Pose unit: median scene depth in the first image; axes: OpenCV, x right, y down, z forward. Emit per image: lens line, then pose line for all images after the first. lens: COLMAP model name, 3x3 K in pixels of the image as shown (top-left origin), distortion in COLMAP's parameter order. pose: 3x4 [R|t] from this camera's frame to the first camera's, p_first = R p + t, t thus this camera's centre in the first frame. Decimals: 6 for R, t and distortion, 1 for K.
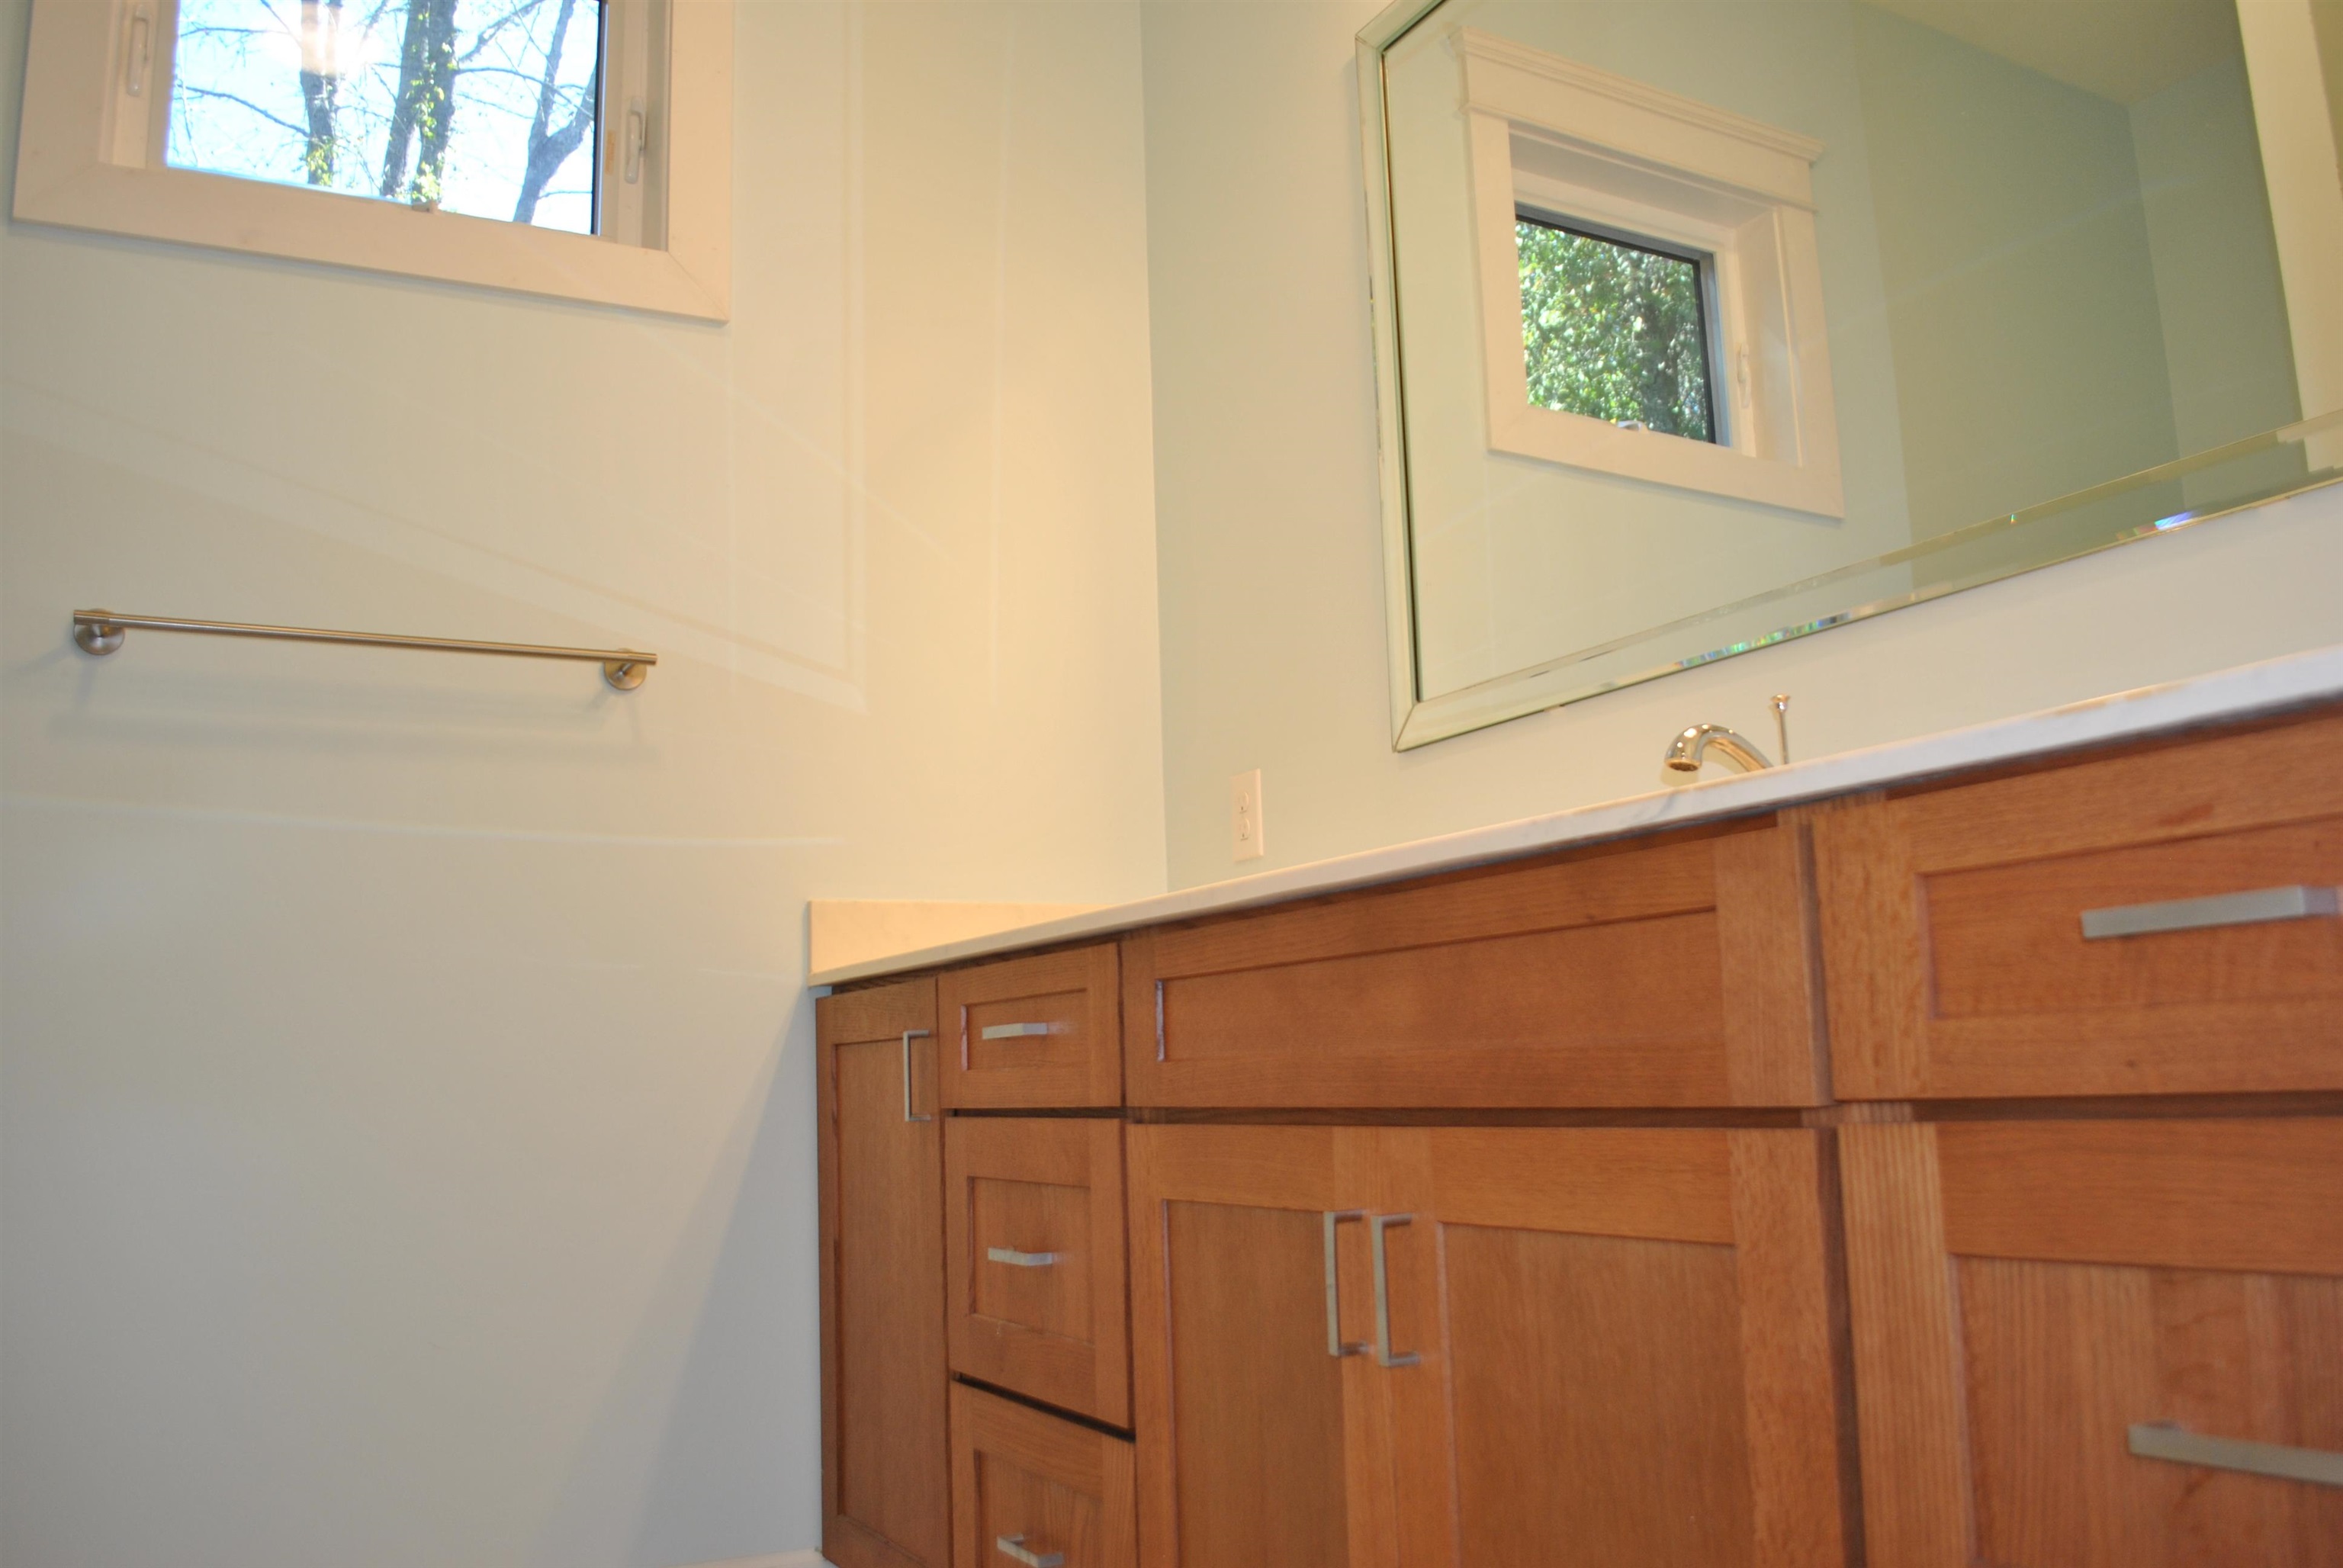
lens RADIAL K [[1850.7, 0, 1171.5], [0, 1850.7, 784.0], [0, 0, 1]] dist [-0.085047, 0.012806]
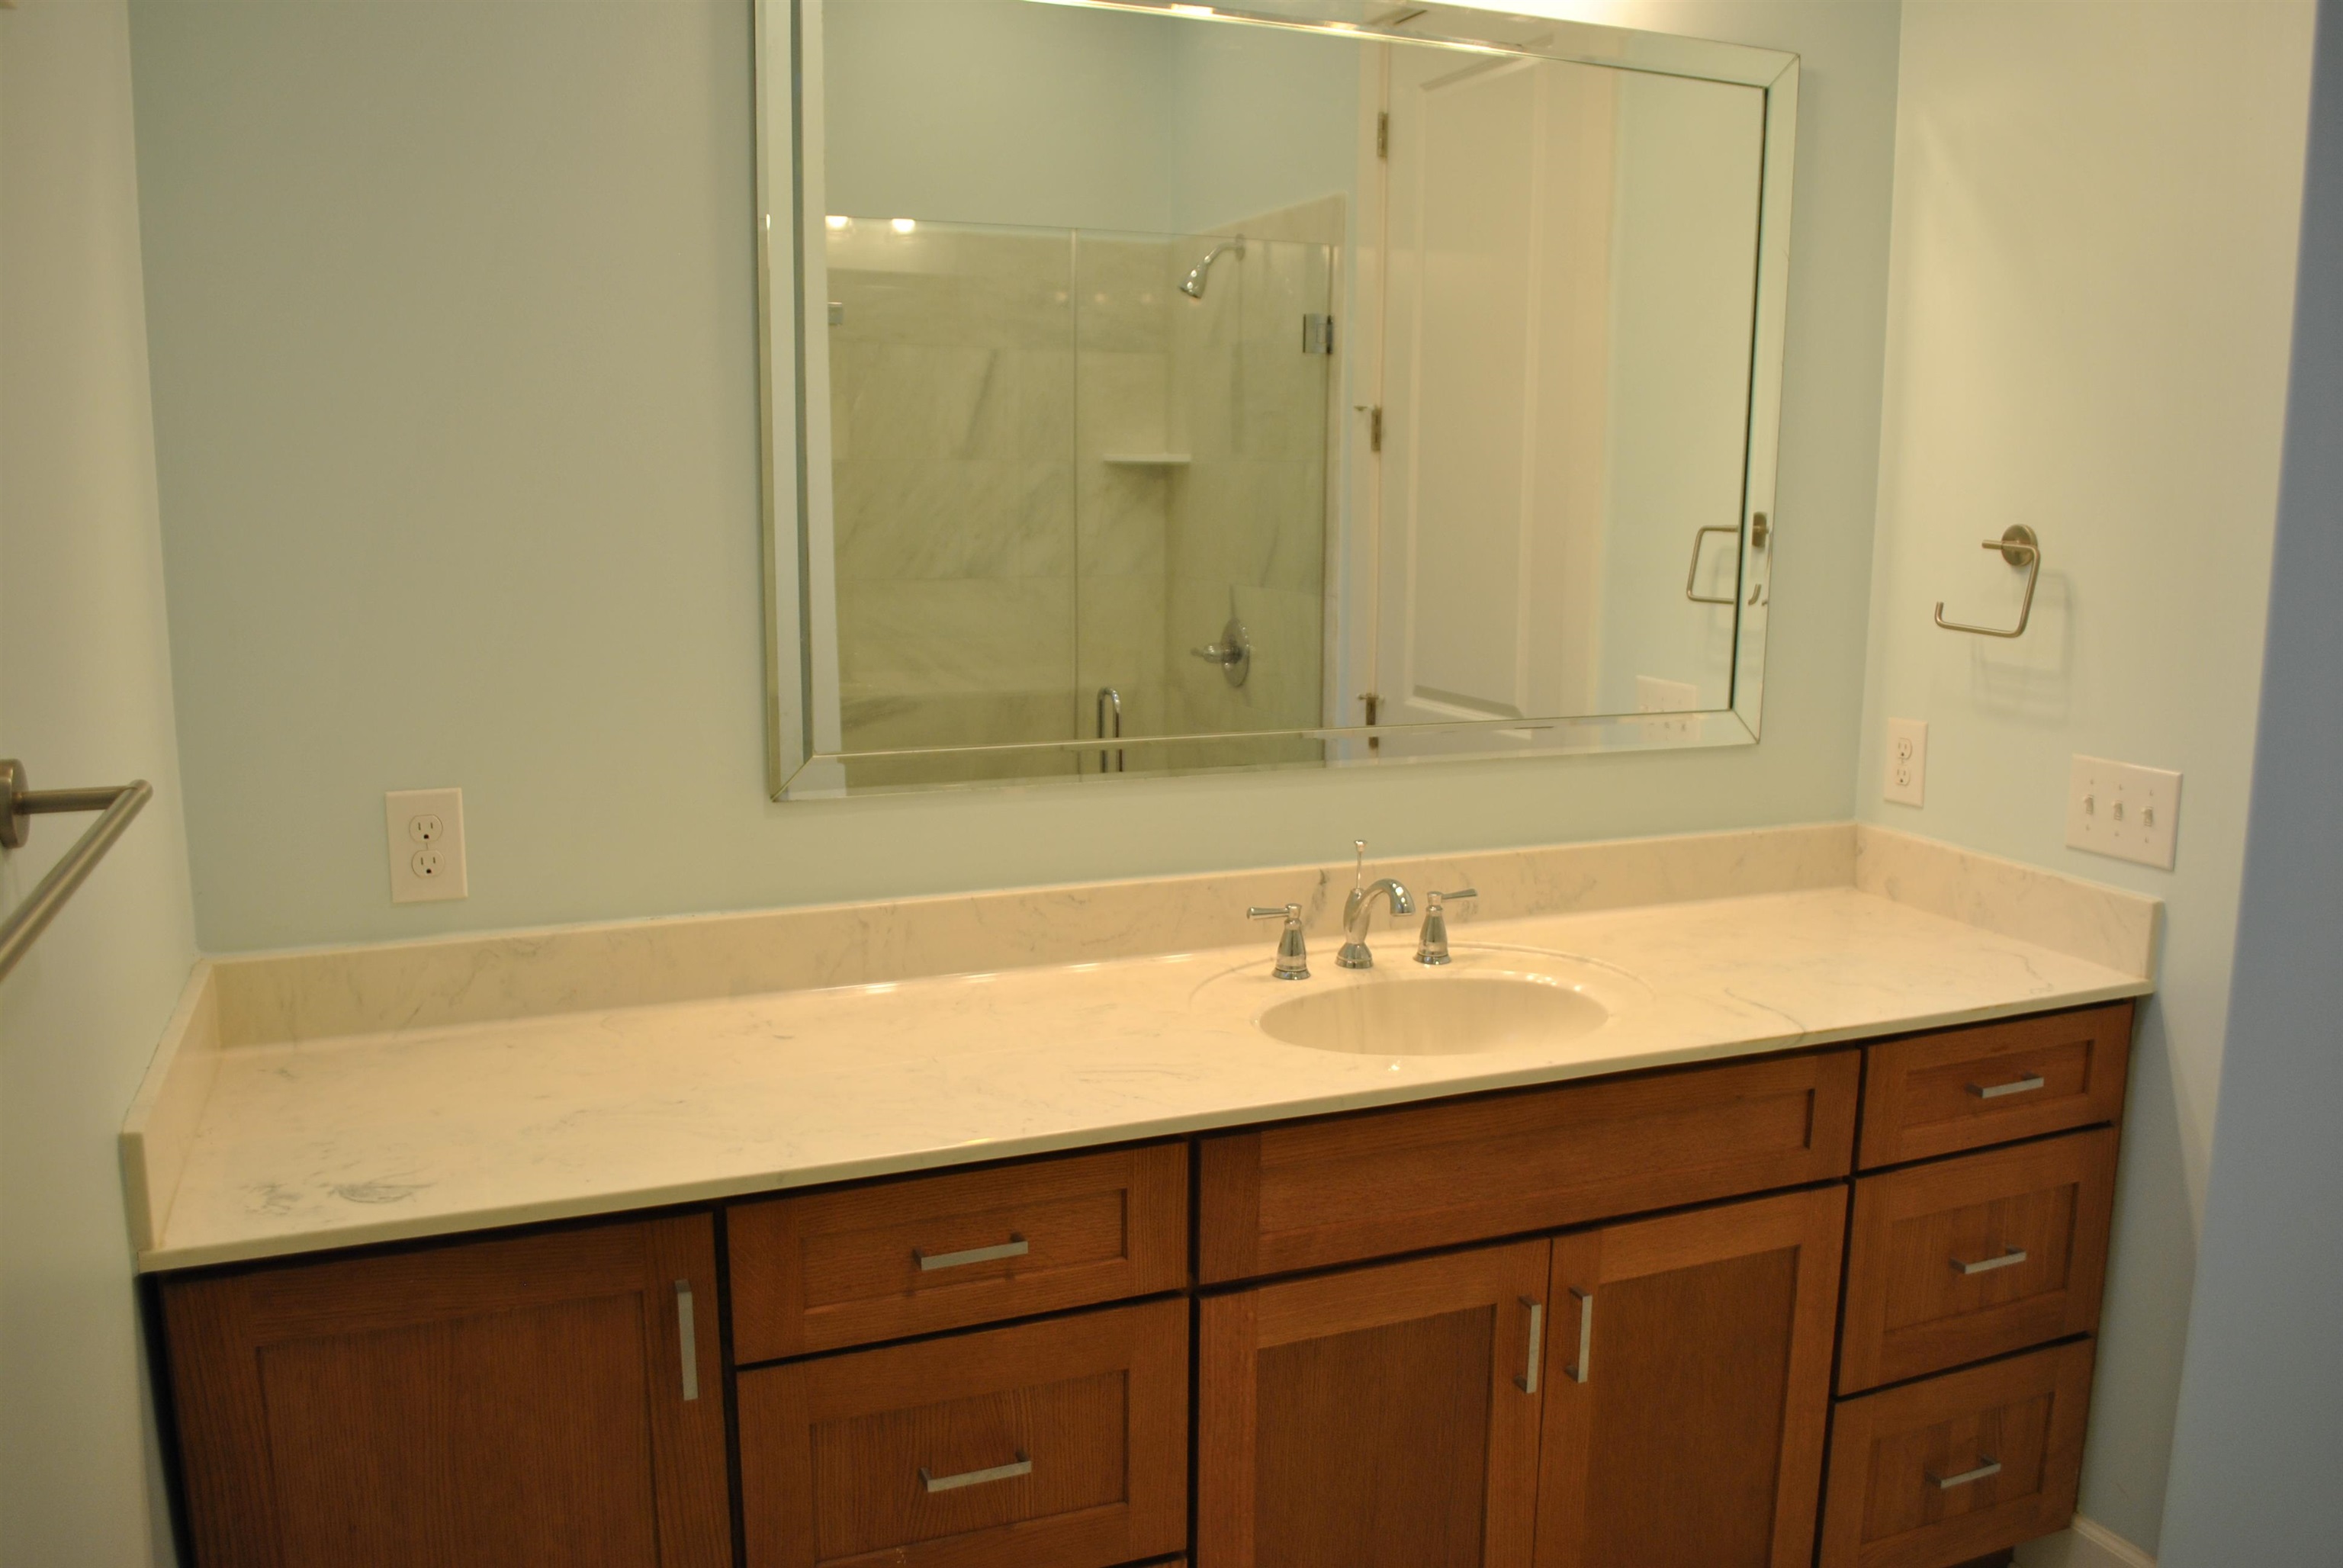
lens RADIAL K [[1850.7, 0, 1171.5], [0, 1850.7, 784.0], [0, 0, 1]] dist [-0.085047, 0.012806]
pose [[0.086235, -0.134448, 0.987161, -1.118763], [-0.174151, 0.973562, 0.147810, -0.284429], [-0.980936, -0.184661, 0.060541, 1.086653]]
